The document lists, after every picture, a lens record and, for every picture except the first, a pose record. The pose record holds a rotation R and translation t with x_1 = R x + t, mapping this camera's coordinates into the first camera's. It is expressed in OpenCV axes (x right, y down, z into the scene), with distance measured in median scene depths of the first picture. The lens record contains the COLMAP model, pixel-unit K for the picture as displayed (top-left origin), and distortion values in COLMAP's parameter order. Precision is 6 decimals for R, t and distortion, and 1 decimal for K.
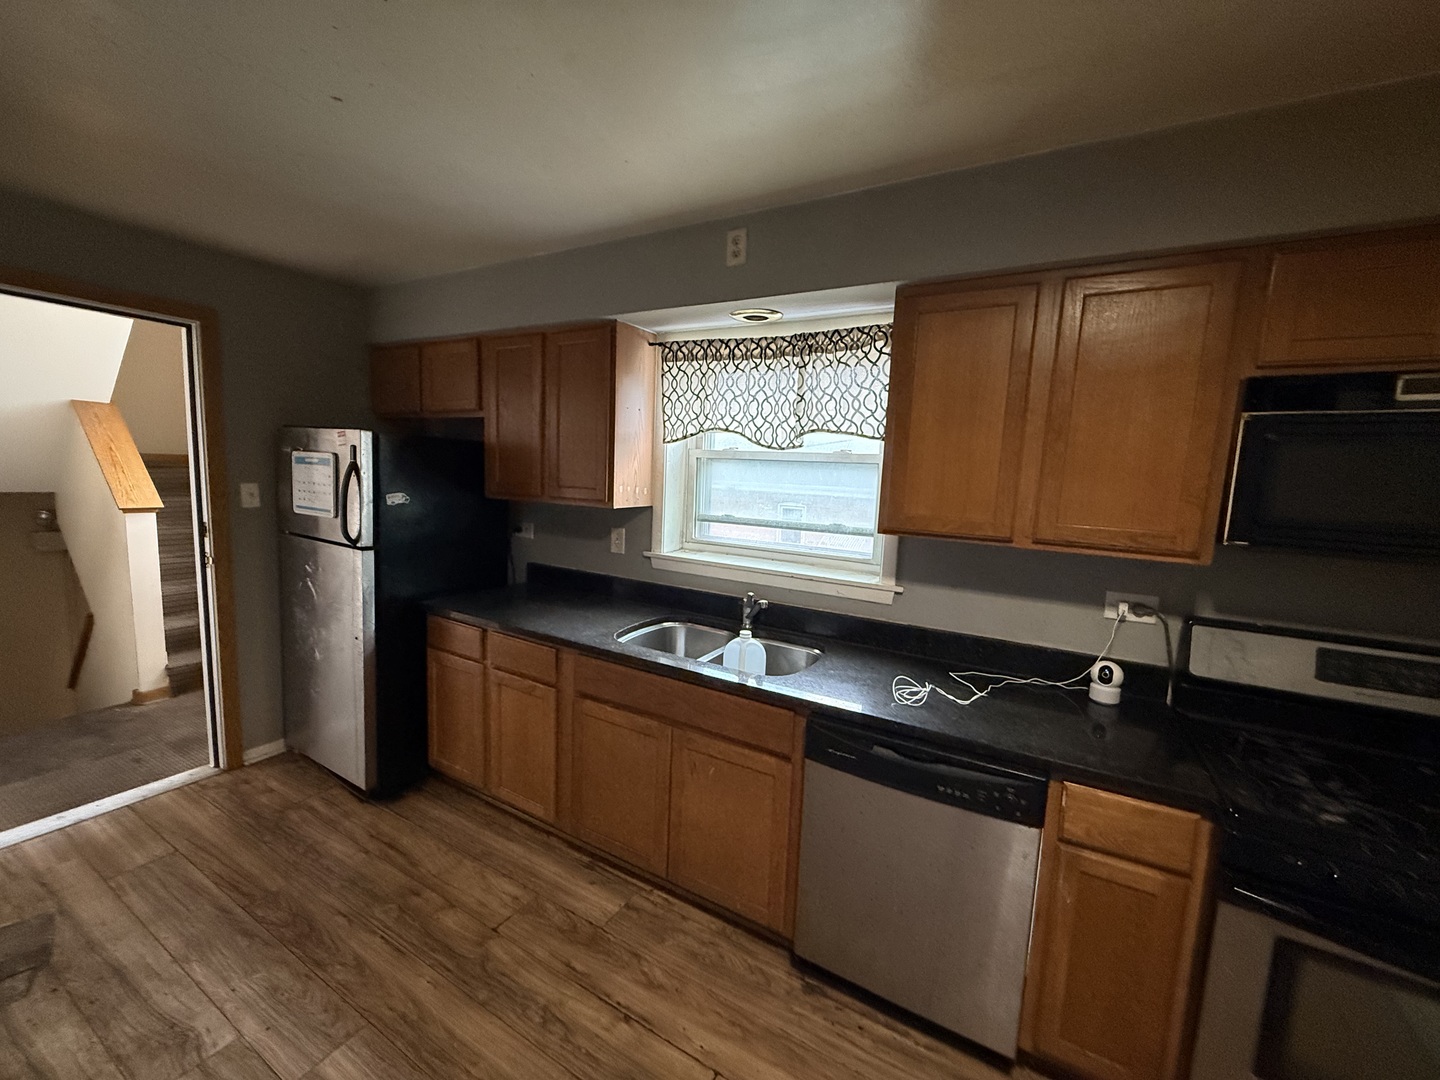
lens RADIAL K [[572.6, 0, 715.7], [0, 572.6, 539.0], [0, 0, 1]] dist [0.002683, -0.000191]
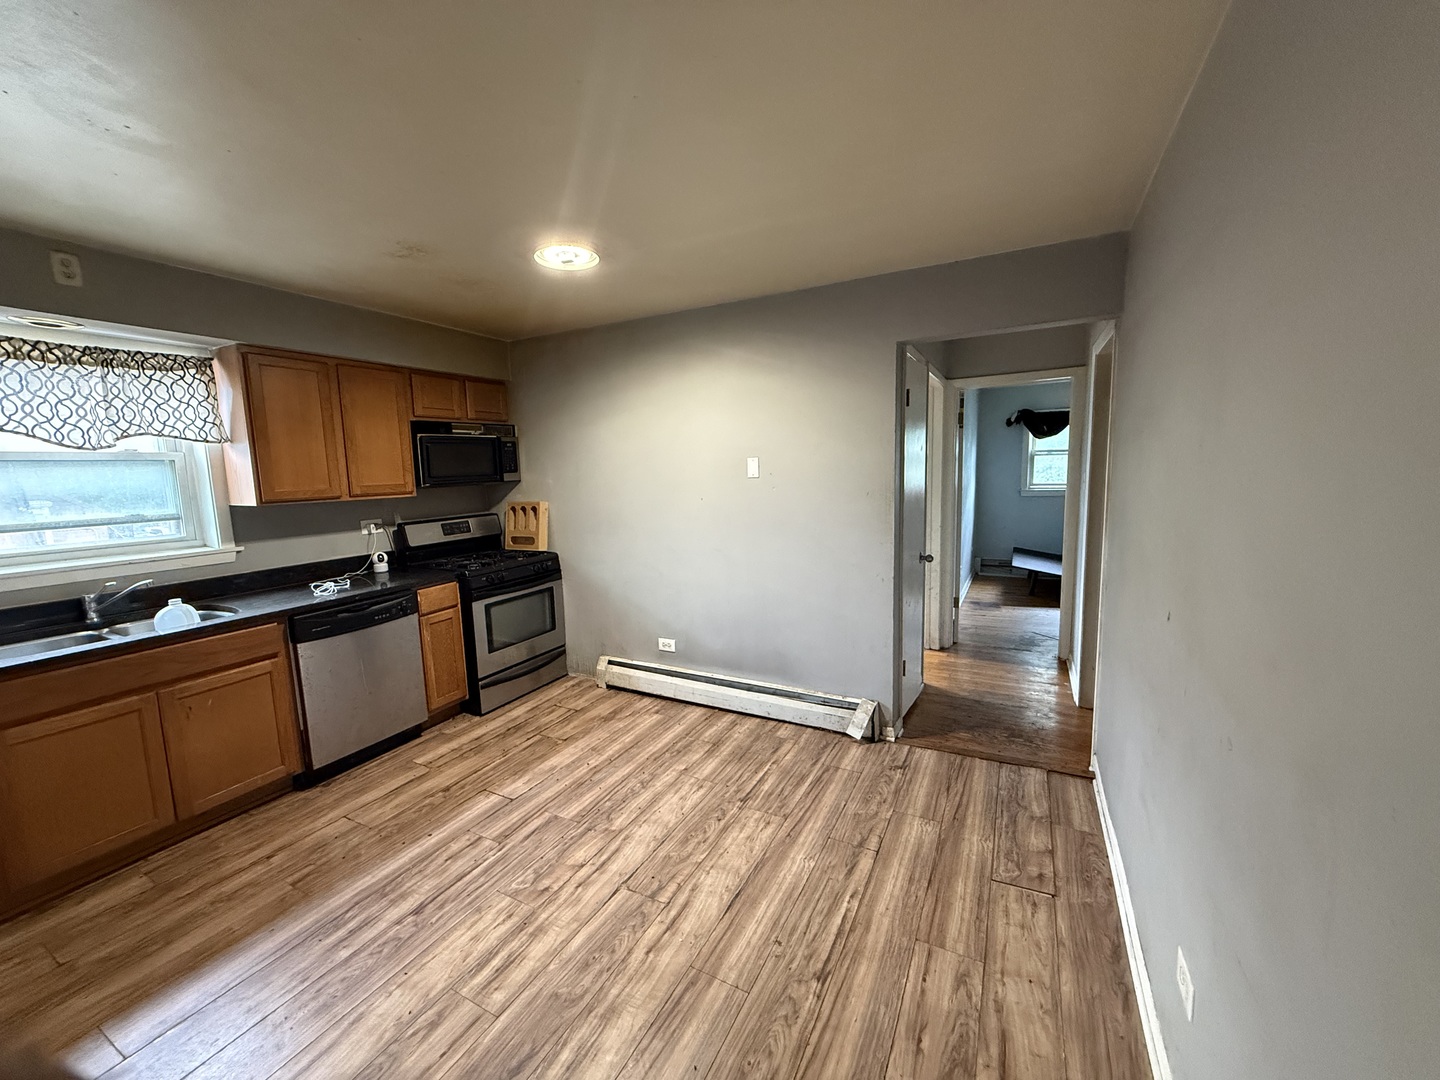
lens RADIAL K [[572.6, 0, 717.9], [0, 572.6, 540.0], [0, 0, 1]] dist [0.002683, -0.000191]
pose [[-0.036243, -0.166049, 0.985451, -1.163678], [0.152220, 0.973675, 0.169663, 0.007076], [-0.987682, 0.156154, -0.010013, -0.153130]]
